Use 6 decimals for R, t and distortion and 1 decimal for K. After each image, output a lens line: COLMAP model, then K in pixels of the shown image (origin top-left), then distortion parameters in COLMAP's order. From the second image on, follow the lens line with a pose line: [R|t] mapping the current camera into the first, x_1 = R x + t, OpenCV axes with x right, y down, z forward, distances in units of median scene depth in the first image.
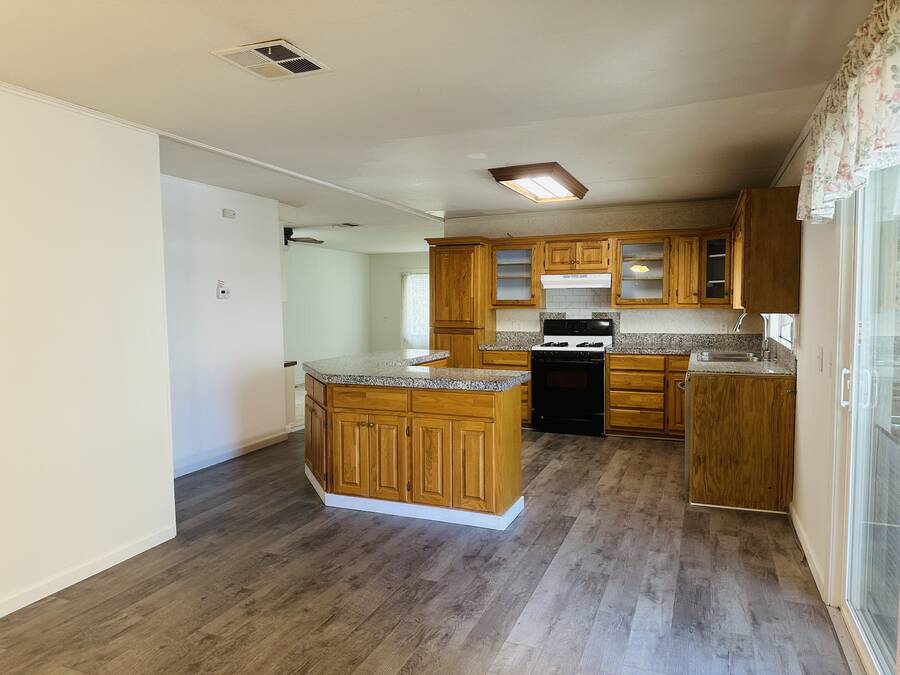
lens RADIAL K [[643.8, 0, 442.7], [0, 643.8, 333.8], [0, 0, 1]] dist [0.107786, -0.069995]
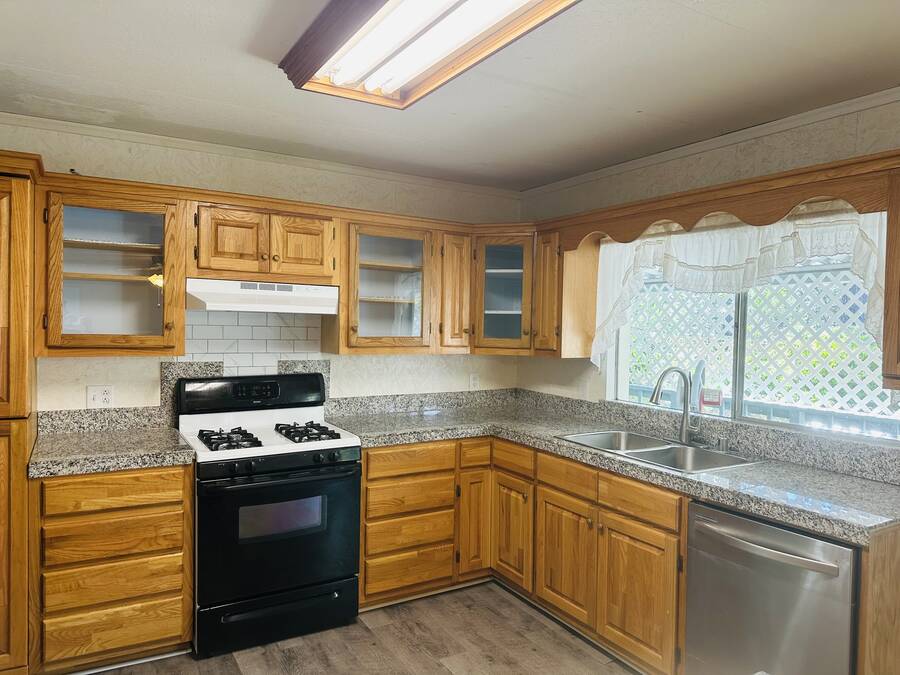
lens RADIAL K [[643.8, 0, 449.1], [0, 643.8, 339.7], [0, 0, 1]] dist [0.107786, -0.069995]
pose [[0.598094, -0.005146, 0.801410, -0.153546], [0.015004, 0.999876, -0.004776, -0.073016], [-0.801286, 0.014881, 0.598097, 0.963969]]
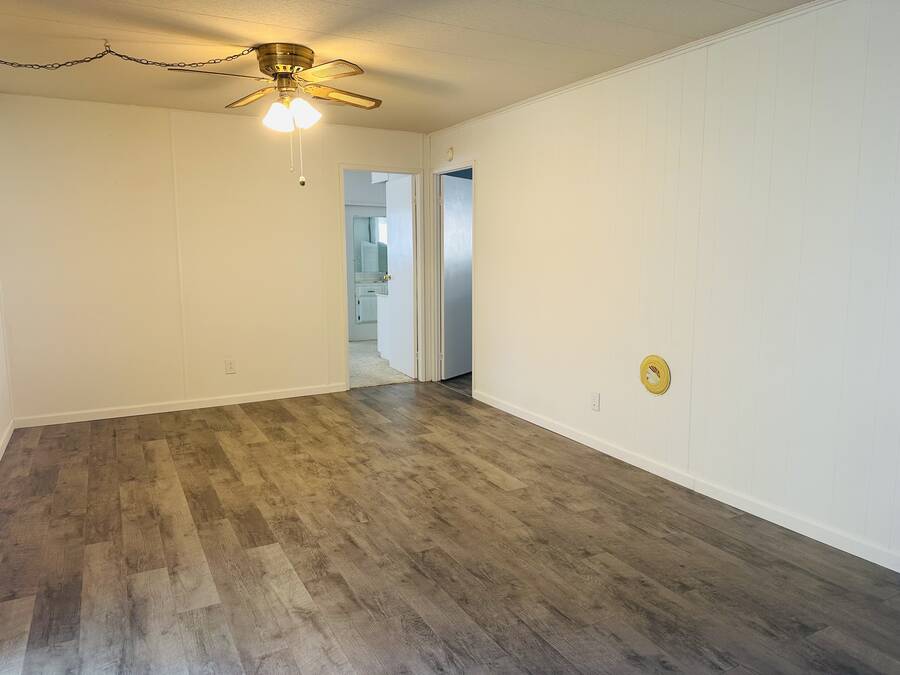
lens RADIAL K [[643.8, 0, 458.6], [0, 643.8, 336.6], [0, 0, 1]] dist [0.107786, -0.069995]
pose [[-0.616574, 0.121217, -0.777910, 0.349291], [-0.031628, 0.983465, 0.178316, -0.039358], [0.786662, 0.134549, -0.602544, 0.914818]]
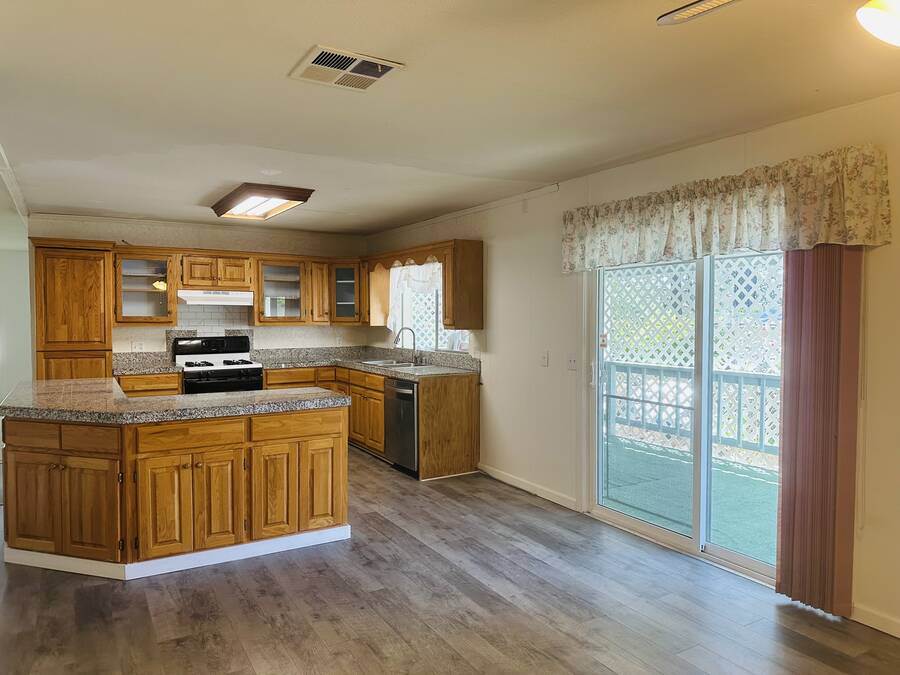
lens RADIAL K [[643.8, 0, 443.6], [0, 643.8, 338.3], [0, 0, 1]] dist [0.107786, -0.069995]
pose [[0.604411, -0.022733, 0.796348, -0.592597], [0.034573, 0.999400, 0.002289, -0.017181], [-0.795922, 0.026149, 0.604834, 0.209465]]
